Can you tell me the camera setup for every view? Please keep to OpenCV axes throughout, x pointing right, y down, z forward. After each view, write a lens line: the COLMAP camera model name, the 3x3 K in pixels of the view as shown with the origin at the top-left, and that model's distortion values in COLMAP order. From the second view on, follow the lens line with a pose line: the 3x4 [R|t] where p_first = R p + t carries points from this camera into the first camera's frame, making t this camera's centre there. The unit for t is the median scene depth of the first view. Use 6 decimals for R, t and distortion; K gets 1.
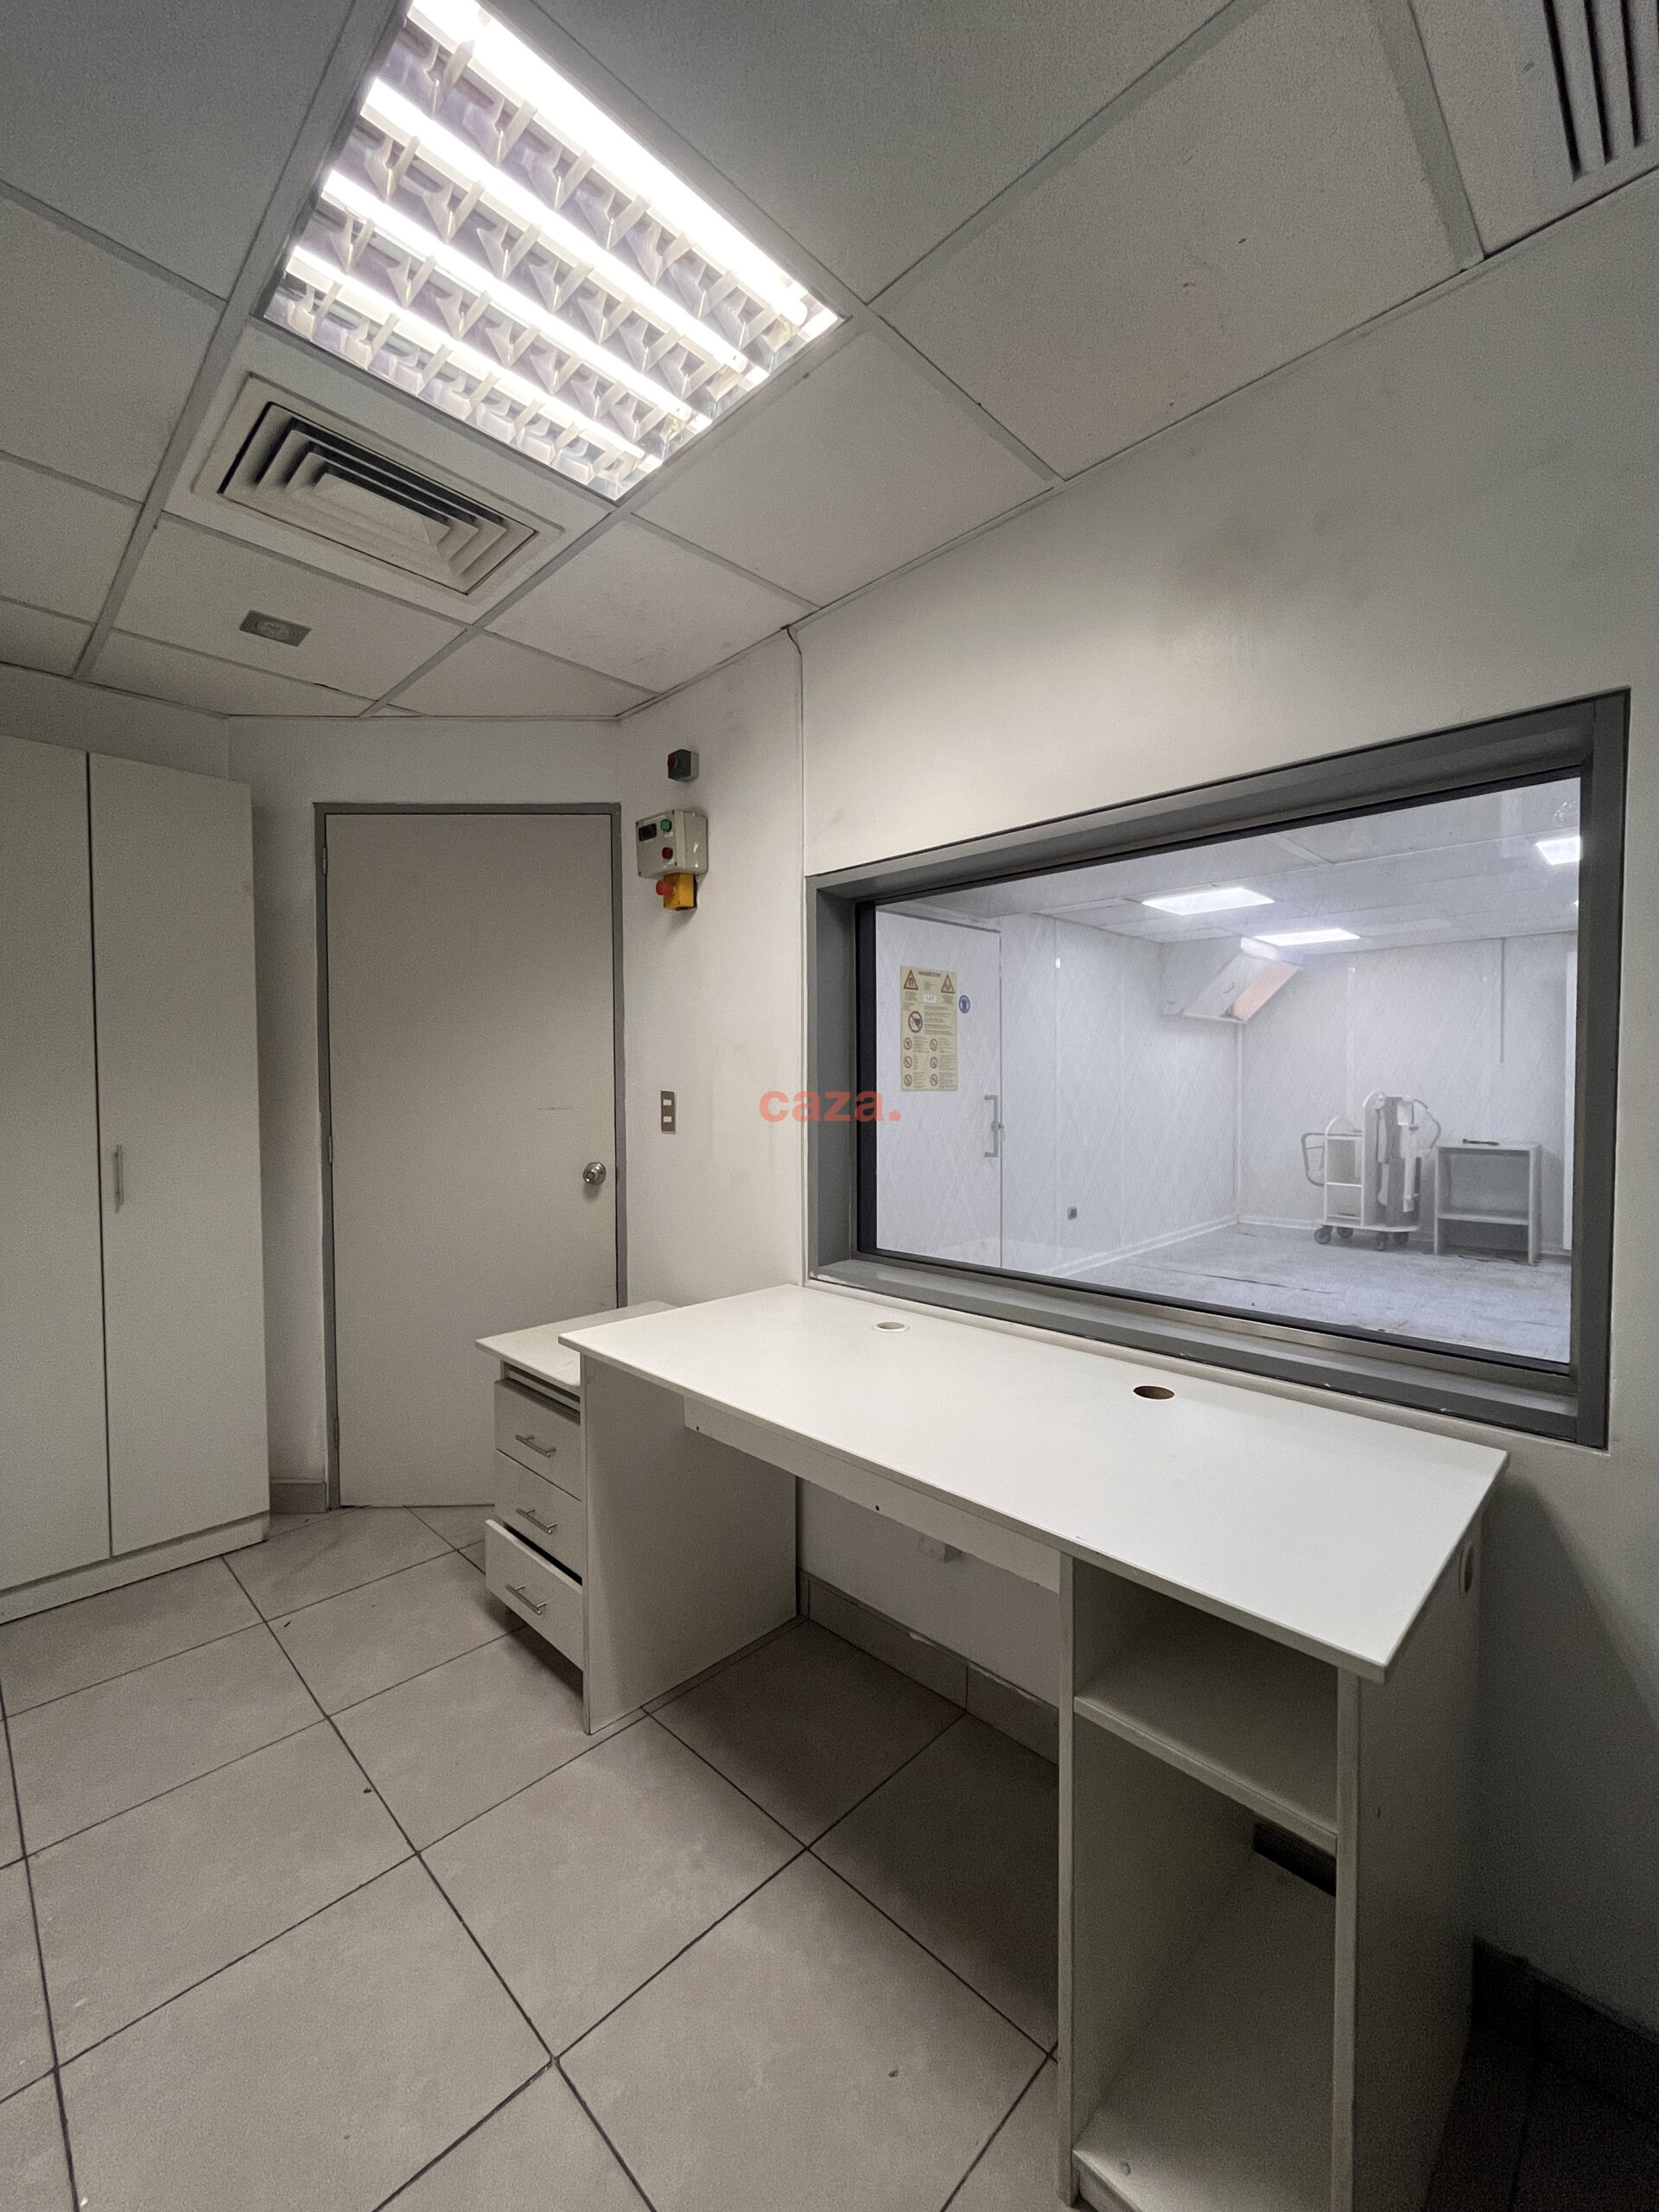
lens RADIAL K [[895.0, 0, 835.4], [0, 895.0, 1103.1], [0, 0, 1]] dist [0.001607, 0.000092]
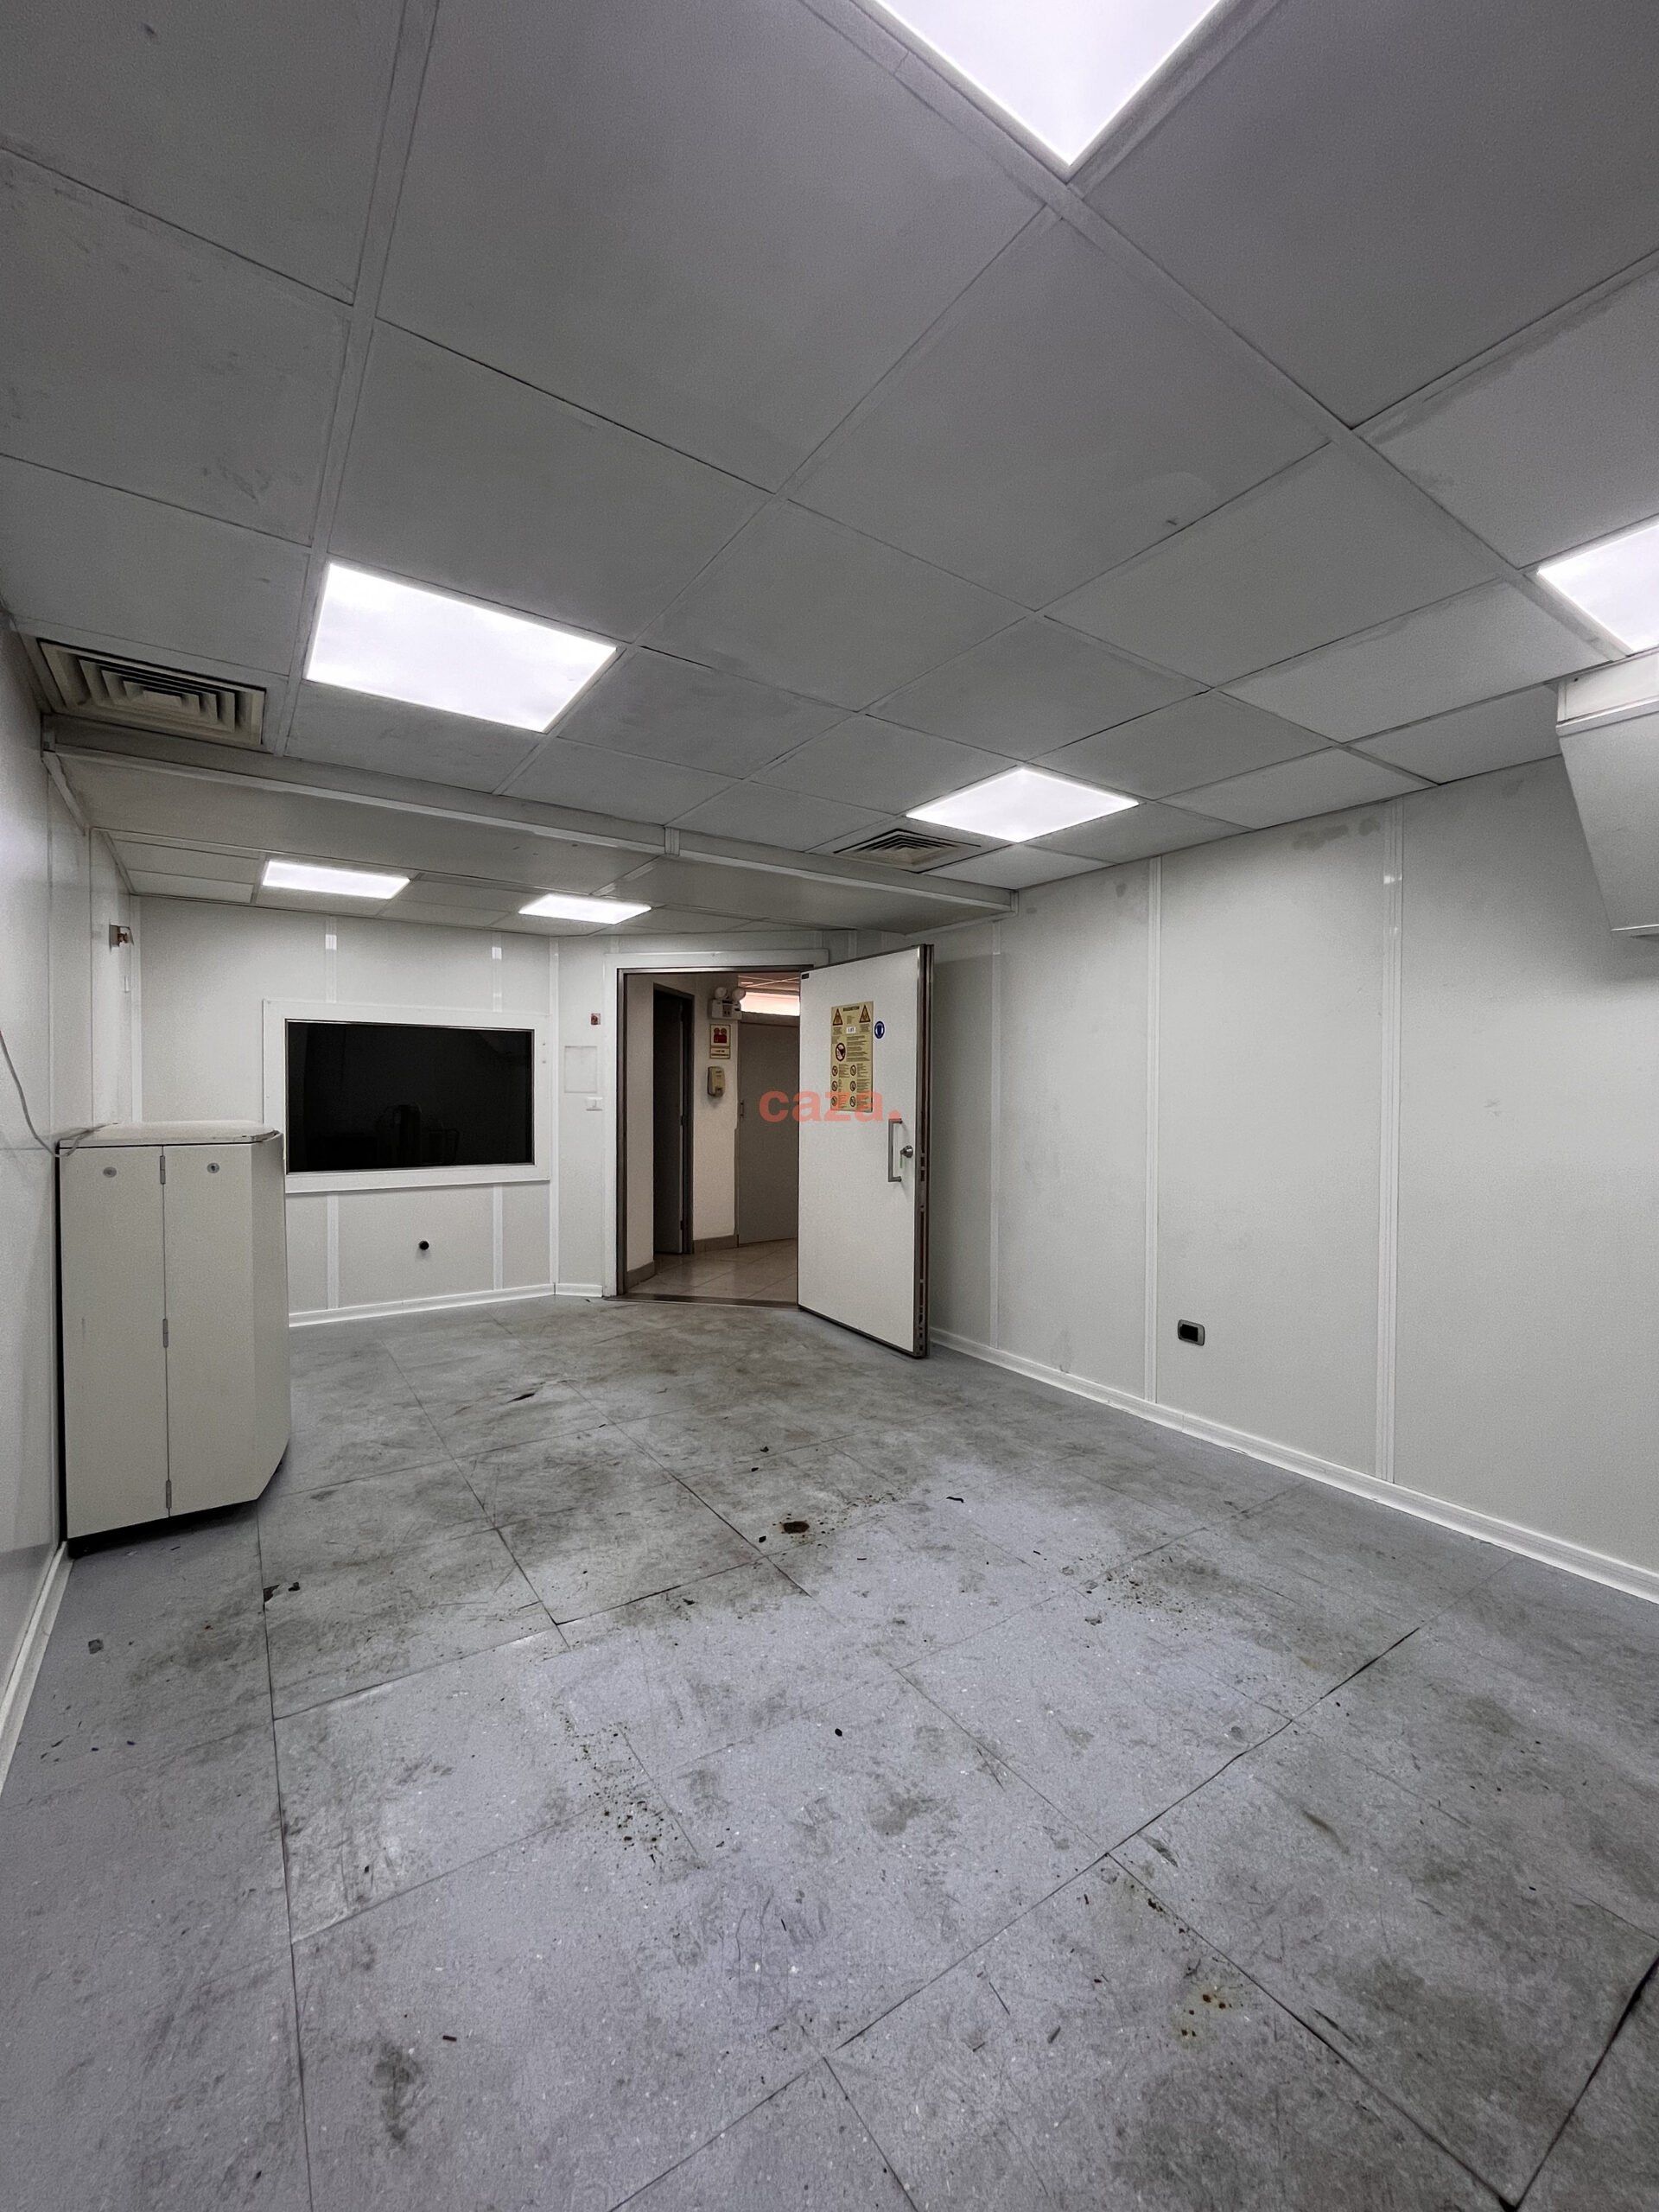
lens RADIAL K [[895.0, 0, 835.0], [0, 895.0, 1104.6], [0, 0, 1]] dist [0.001607, 0.000092]
pose [[-0.201508, 0.010722, -0.979428, 1.220260], [-0.036202, 0.999175, 0.018387, -0.041937], [0.978818, 0.039163, -0.200954, 1.205798]]
